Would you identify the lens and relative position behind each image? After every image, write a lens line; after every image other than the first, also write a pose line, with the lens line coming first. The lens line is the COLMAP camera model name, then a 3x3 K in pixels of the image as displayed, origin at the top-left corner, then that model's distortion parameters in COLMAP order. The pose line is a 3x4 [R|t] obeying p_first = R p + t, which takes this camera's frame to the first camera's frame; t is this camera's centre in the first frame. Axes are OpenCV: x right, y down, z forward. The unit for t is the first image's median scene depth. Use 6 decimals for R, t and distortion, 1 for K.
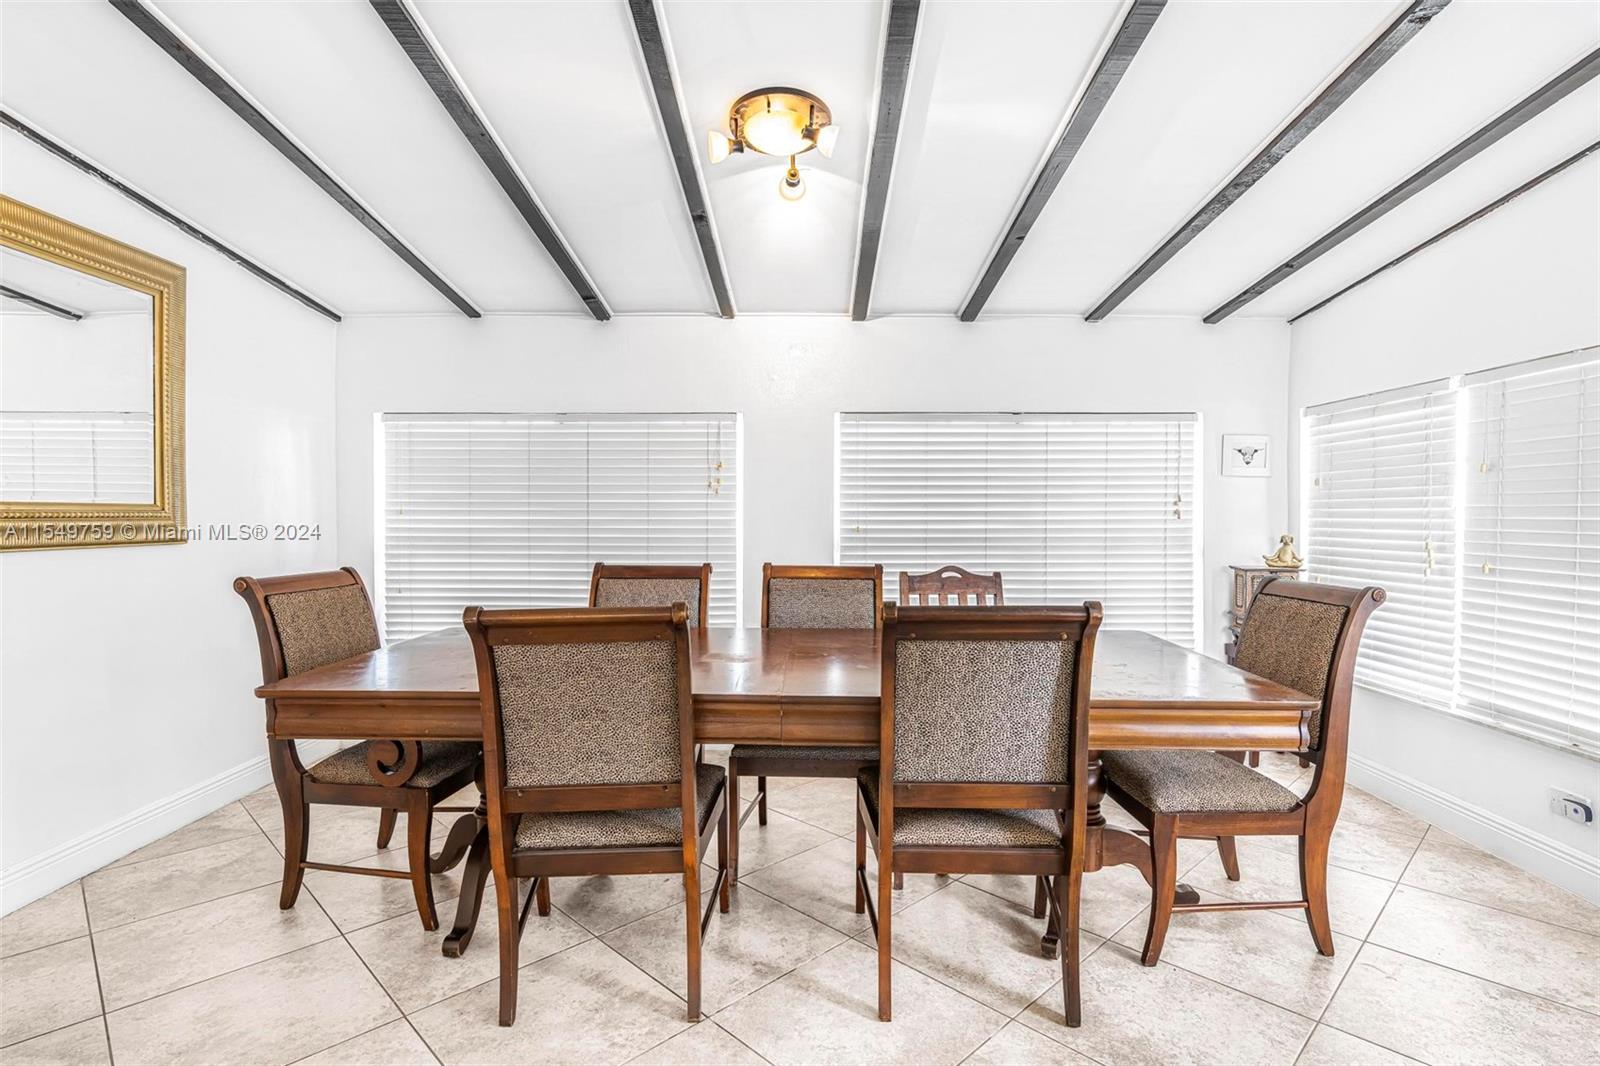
lens RADIAL K [[804.9, 0, 800.0], [0, 804.9, 533.0], [0, 0, 1]] dist [-0.000072, -0.000013]
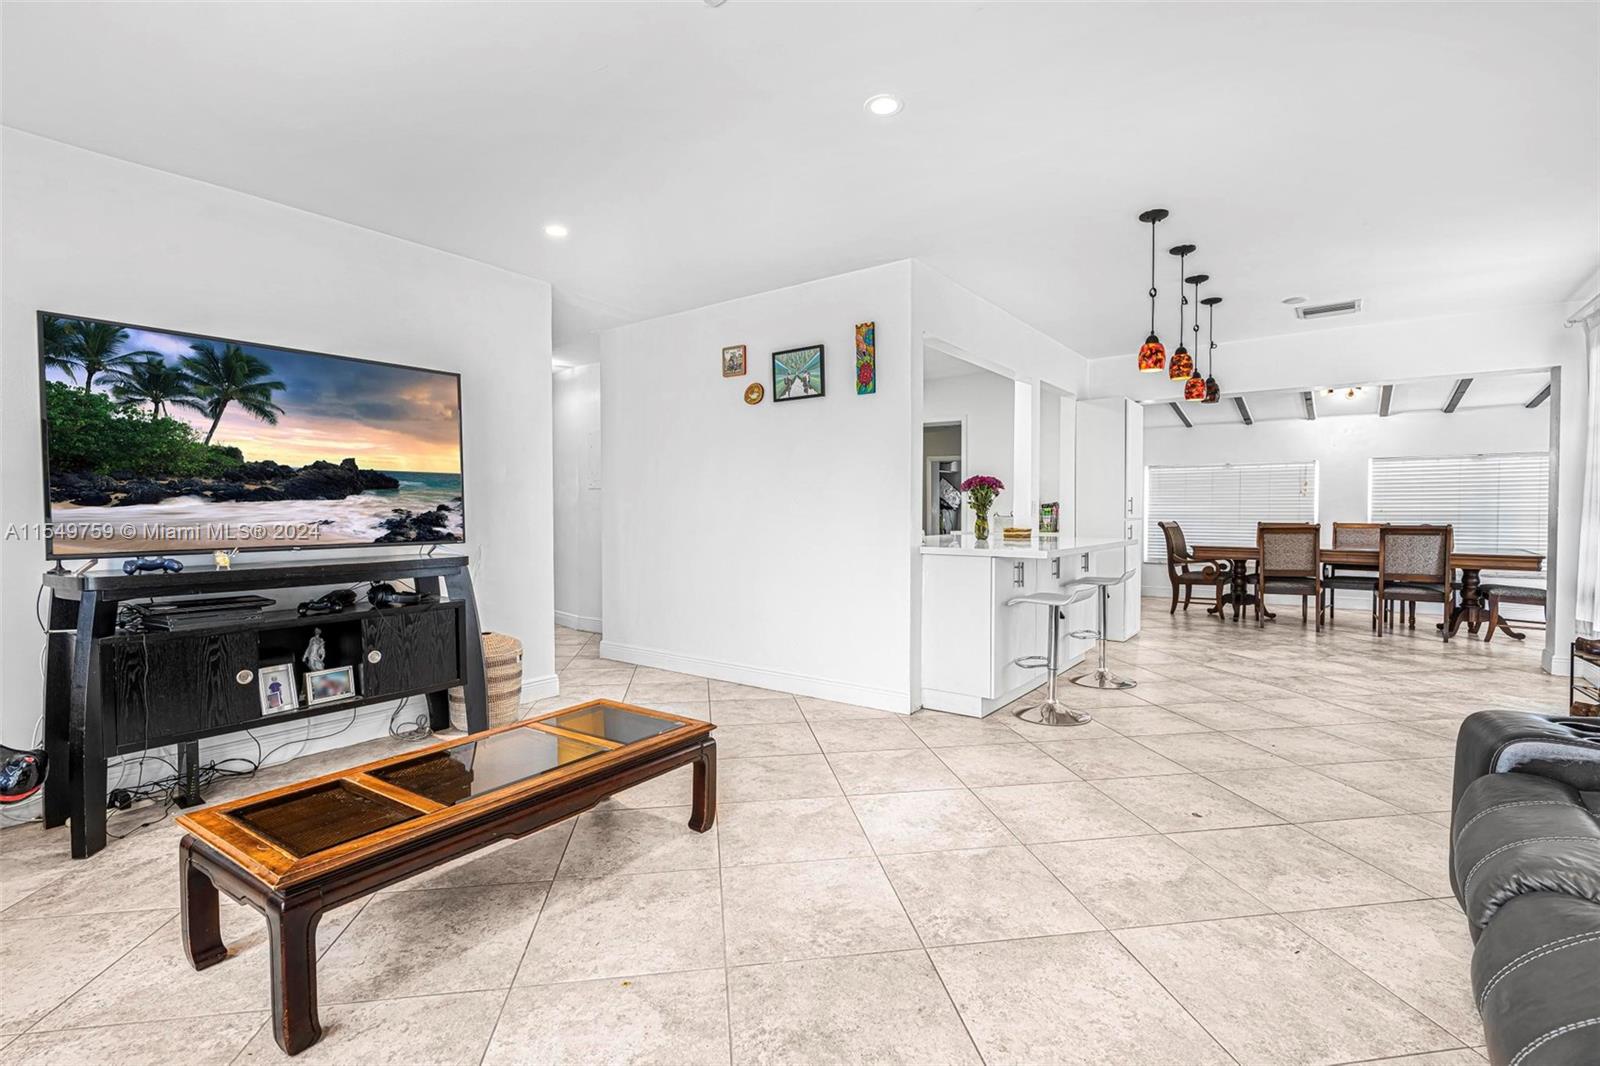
lens RADIAL K [[896.9, 0, 677.8], [0, 896.9, 535.7], [0, 0, 1]] dist [0.003202, 0.001278]
pose [[0.812462, 0.011400, -0.582903, -0.097222], [-0.009740, 0.999935, 0.005980, 0.112864], [0.582933, 0.000819, 0.812520, -3.541210]]
